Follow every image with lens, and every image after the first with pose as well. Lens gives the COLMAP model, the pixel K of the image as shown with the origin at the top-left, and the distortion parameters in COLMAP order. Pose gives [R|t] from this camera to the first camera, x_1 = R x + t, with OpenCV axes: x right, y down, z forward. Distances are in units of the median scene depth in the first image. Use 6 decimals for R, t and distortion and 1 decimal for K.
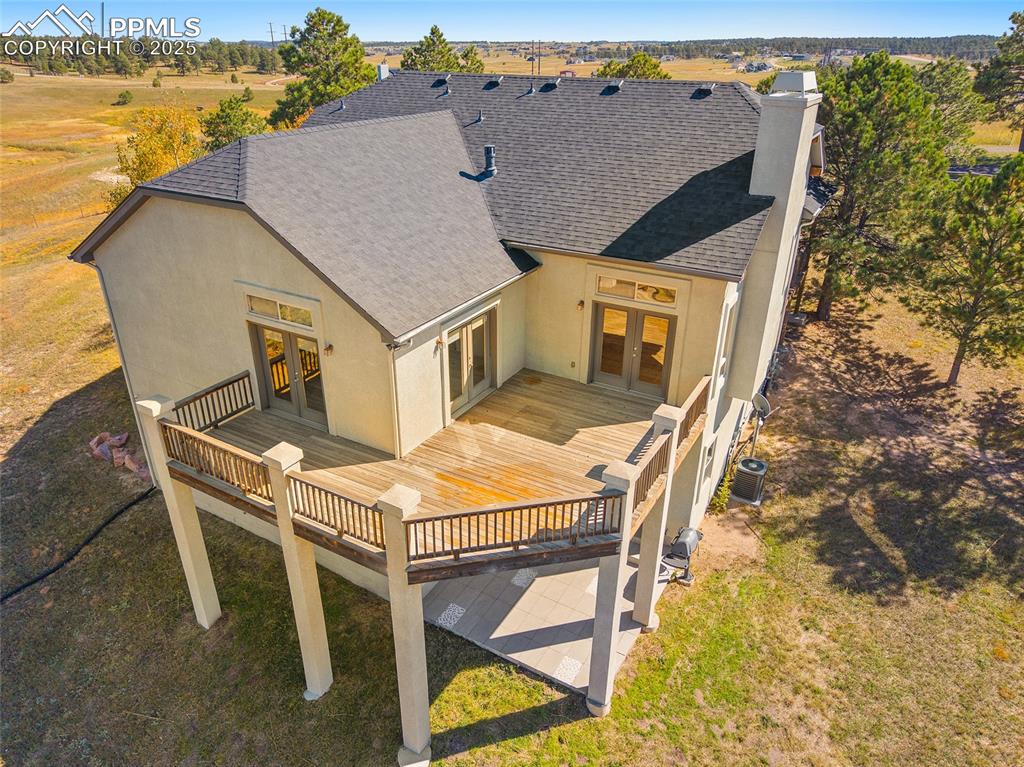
lens RADIAL K [[676.0, 0, 510.7], [0, 676.0, 396.7], [0, 0, 1]] dist [-0.008058, -0.003105]
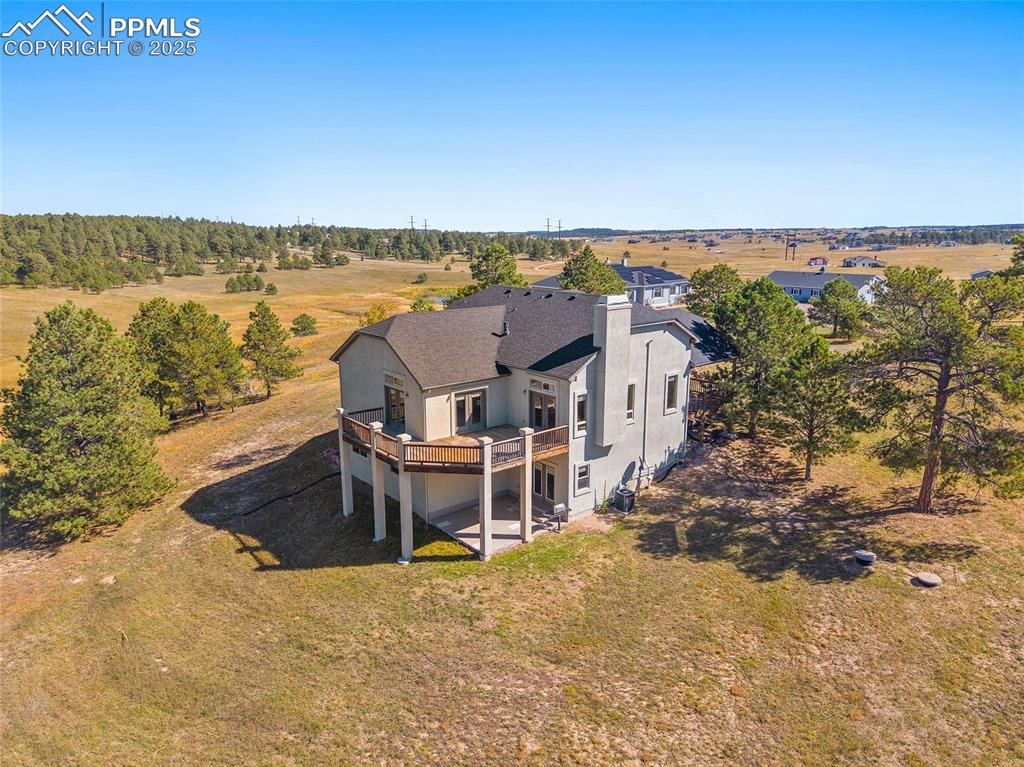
lens RADIAL K [[676.0, 0, 510.7], [0, 676.0, 396.7], [0, 0, 1]] dist [-0.008058, -0.003105]
pose [[0.935351, 0.073222, -0.346060, 0.628647], [-0.155352, 0.963971, -0.215931, 0.272863], [0.317781, 0.255732, 0.913026, -0.765388]]
